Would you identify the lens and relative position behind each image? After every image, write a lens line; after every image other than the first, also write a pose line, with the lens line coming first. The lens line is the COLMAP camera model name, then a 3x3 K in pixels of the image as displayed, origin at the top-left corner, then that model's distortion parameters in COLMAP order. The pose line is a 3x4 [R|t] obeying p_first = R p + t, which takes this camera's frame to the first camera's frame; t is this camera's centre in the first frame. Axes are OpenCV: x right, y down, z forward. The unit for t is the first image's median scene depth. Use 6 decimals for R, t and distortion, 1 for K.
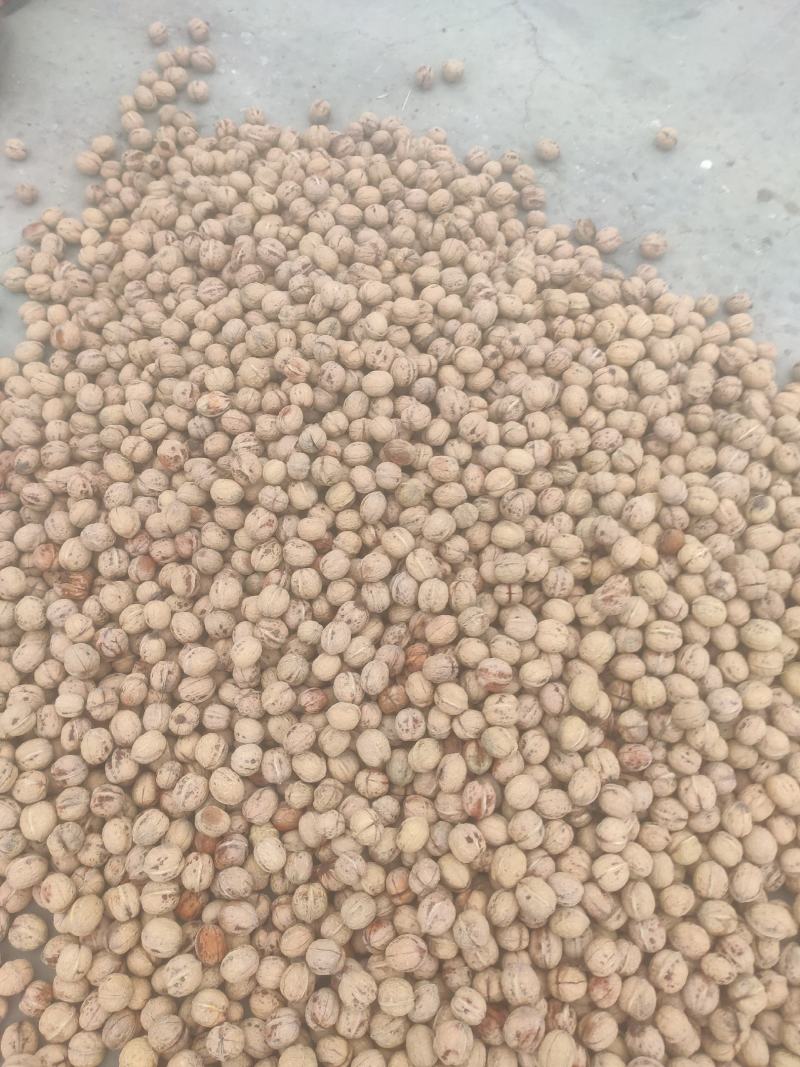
lens RADIAL K [[895.7, 0, 400.0], [0, 895.7, 533.5], [0, 0, 1]] dist [0.113297, -0.253672]
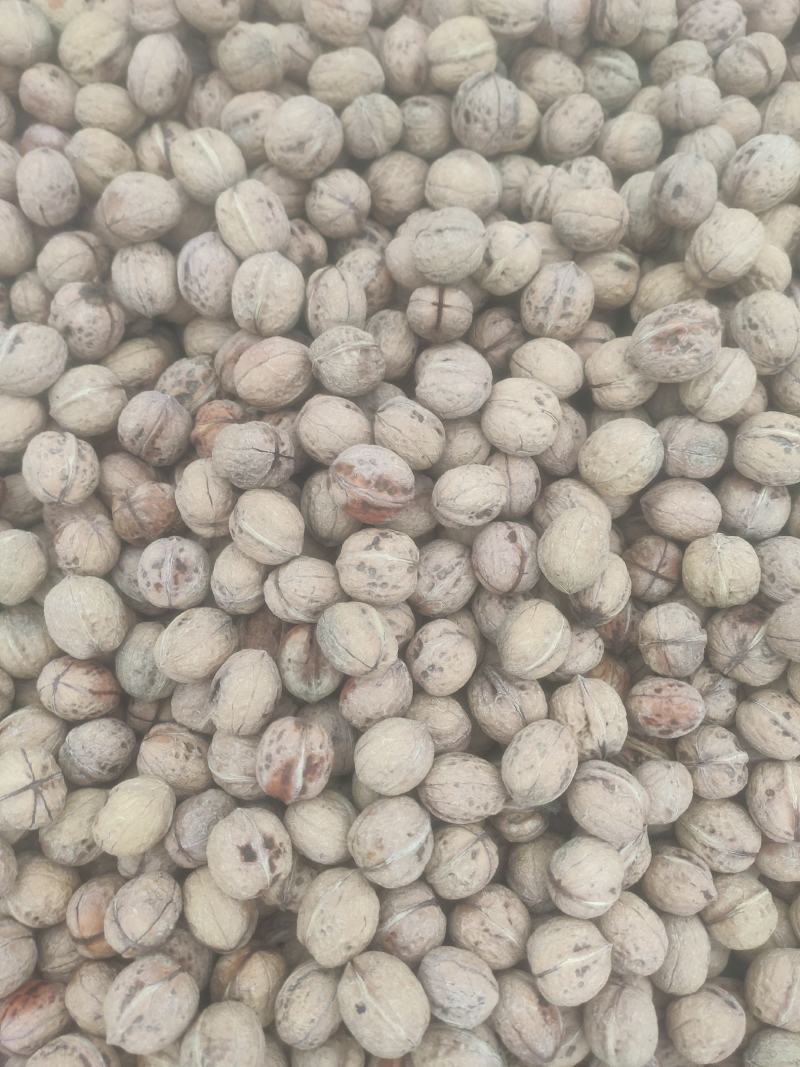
lens RADIAL K [[895.7, 0, 400.0], [0, 895.7, 533.5], [0, 0, 1]] dist [0.113297, -0.253672]
pose [[0.991814, 0.127252, -0.010545, 0.125250], [-0.124089, 0.980033, 0.155359, 0.111695], [0.030105, -0.152779, 0.987802, 0.574761]]
